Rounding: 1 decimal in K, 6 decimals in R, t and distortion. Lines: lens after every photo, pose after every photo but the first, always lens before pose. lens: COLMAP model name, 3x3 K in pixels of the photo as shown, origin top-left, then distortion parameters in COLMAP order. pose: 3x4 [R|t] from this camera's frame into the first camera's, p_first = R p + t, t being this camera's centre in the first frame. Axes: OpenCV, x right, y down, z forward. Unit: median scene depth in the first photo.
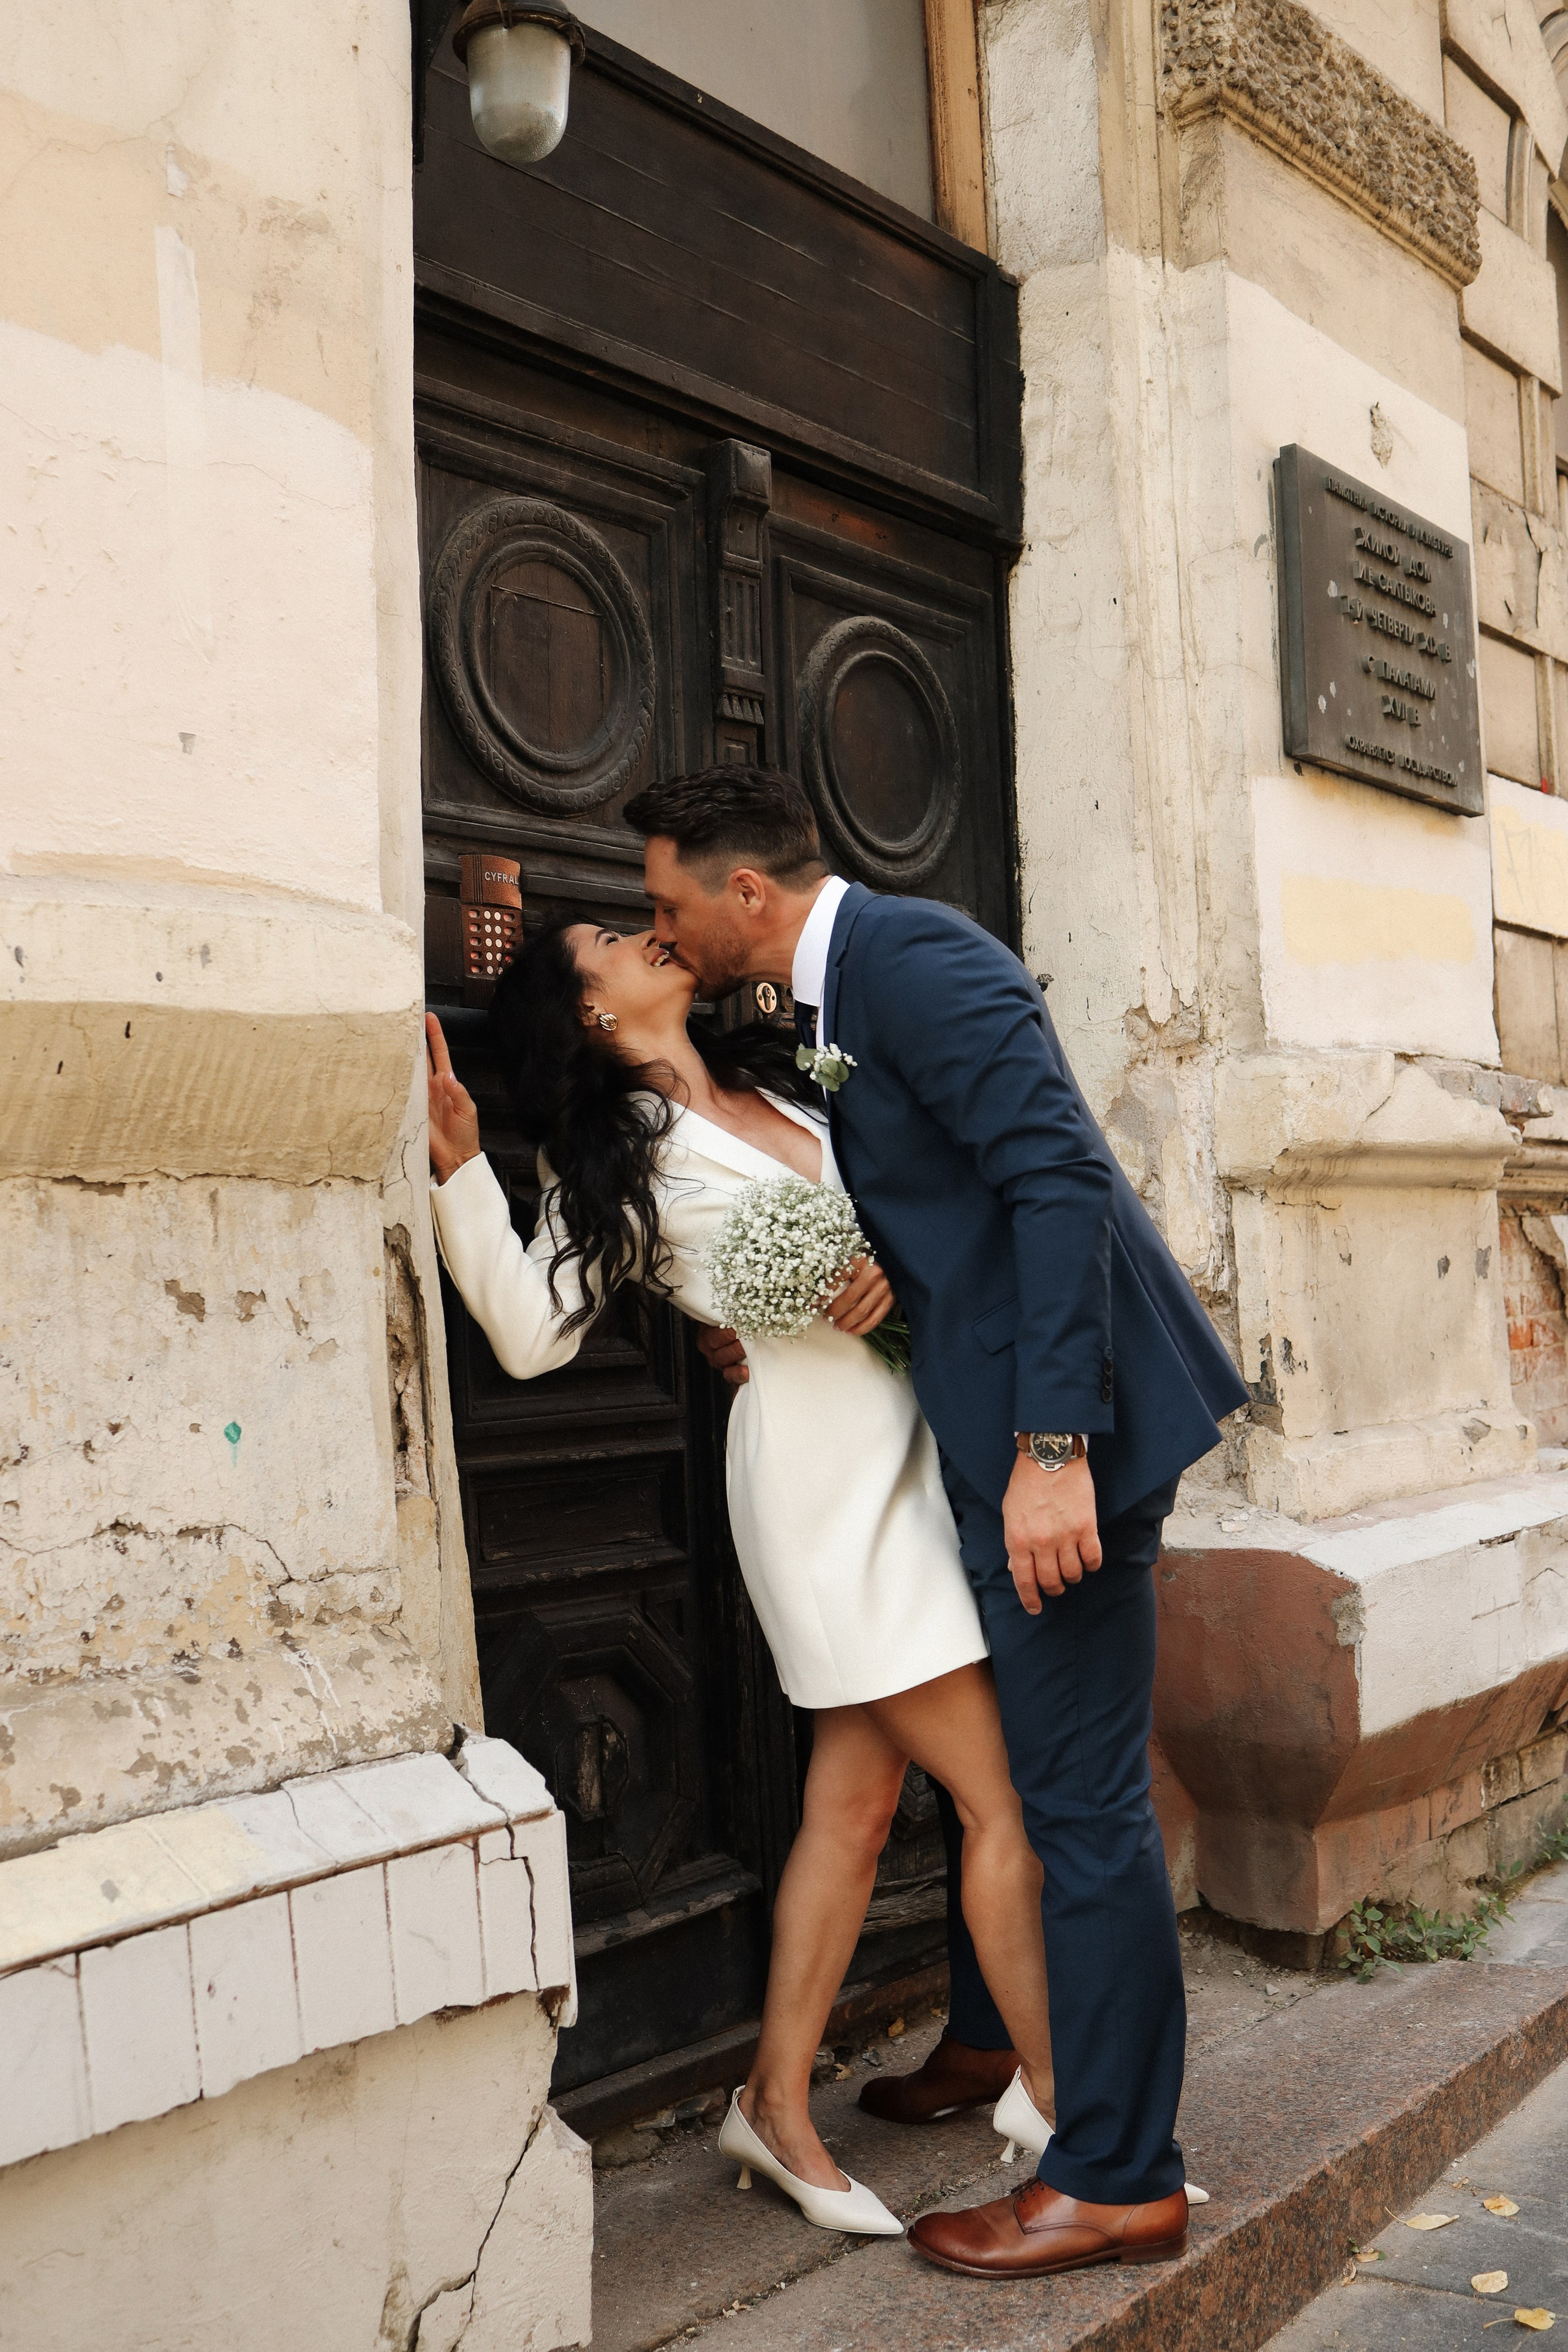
lens RADIAL K [[2342.7, 0, 784.0], [0, 2342.7, 1176.0], [0, 0, 1]] dist [-0.115747, 0.111853]
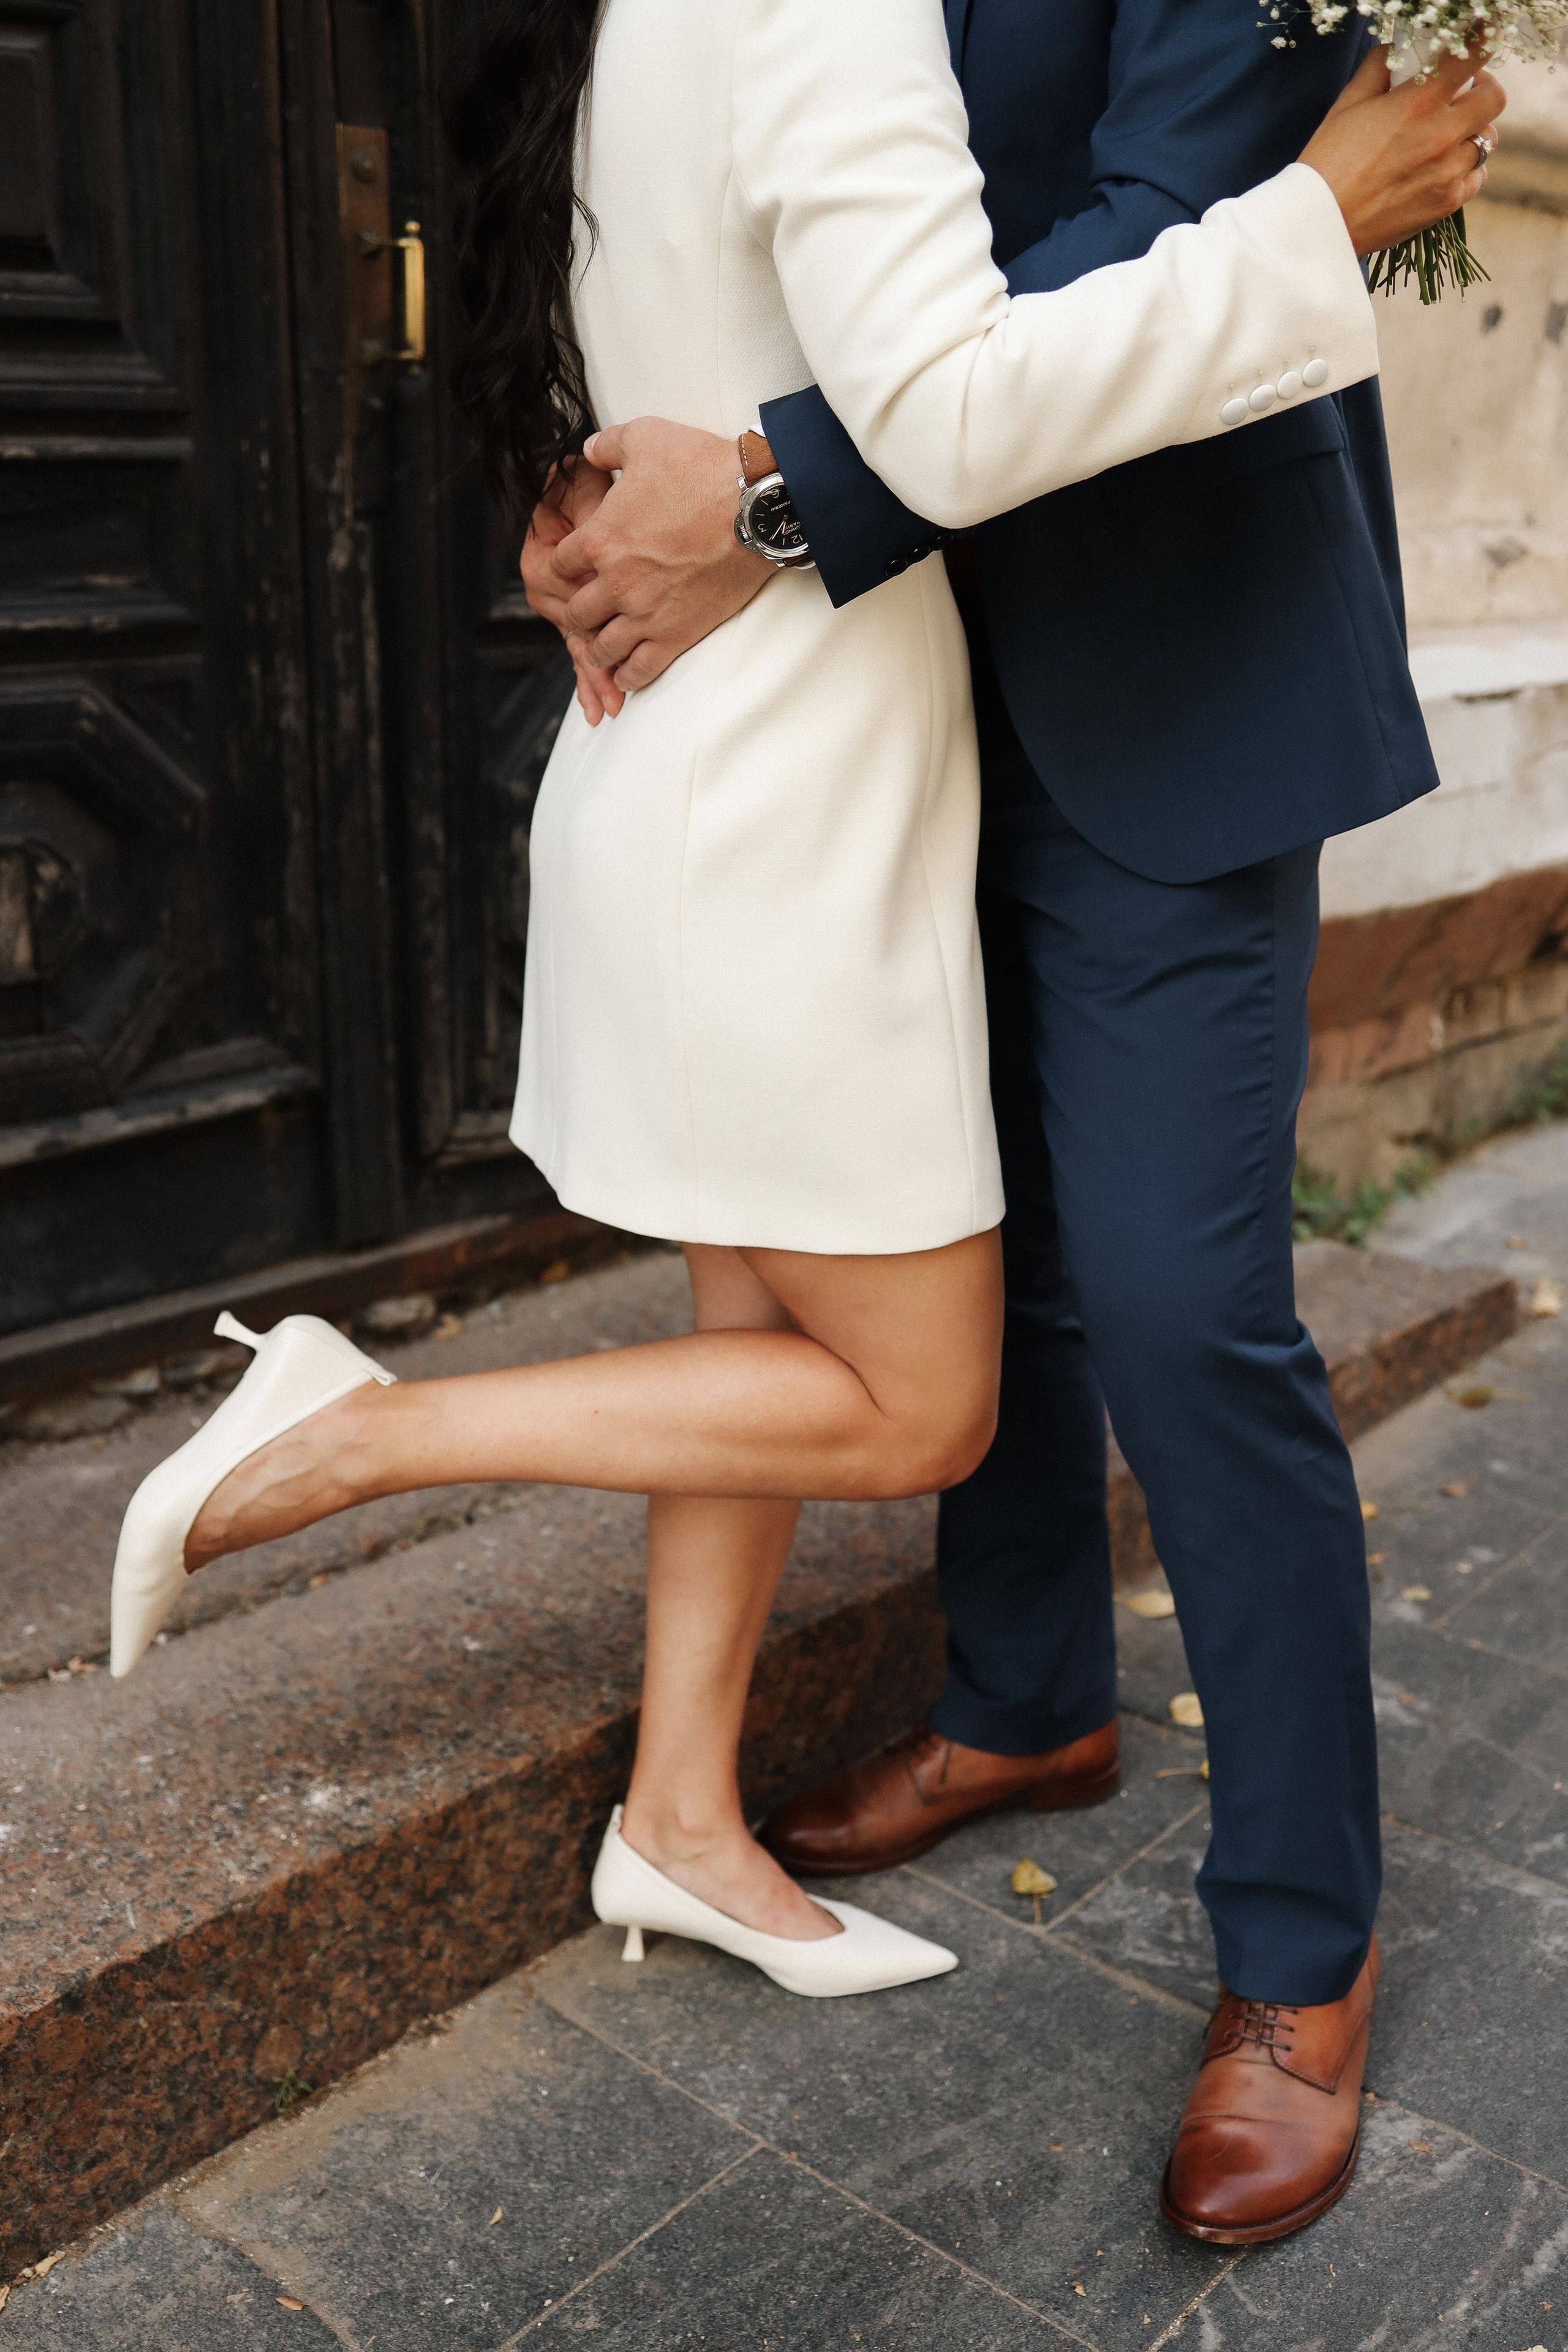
lens RADIAL K [[2342.7, 0, 784.0], [0, 2342.7, 1176.0], [0, 0, 1]] dist [-0.115747, 0.111853]
pose [[0.994805, 0.076544, -0.067106, 0.192638], [-0.048181, 0.934766, 0.351982, 0.068600], [0.089670, -0.346920, 0.933598, 0.323638]]
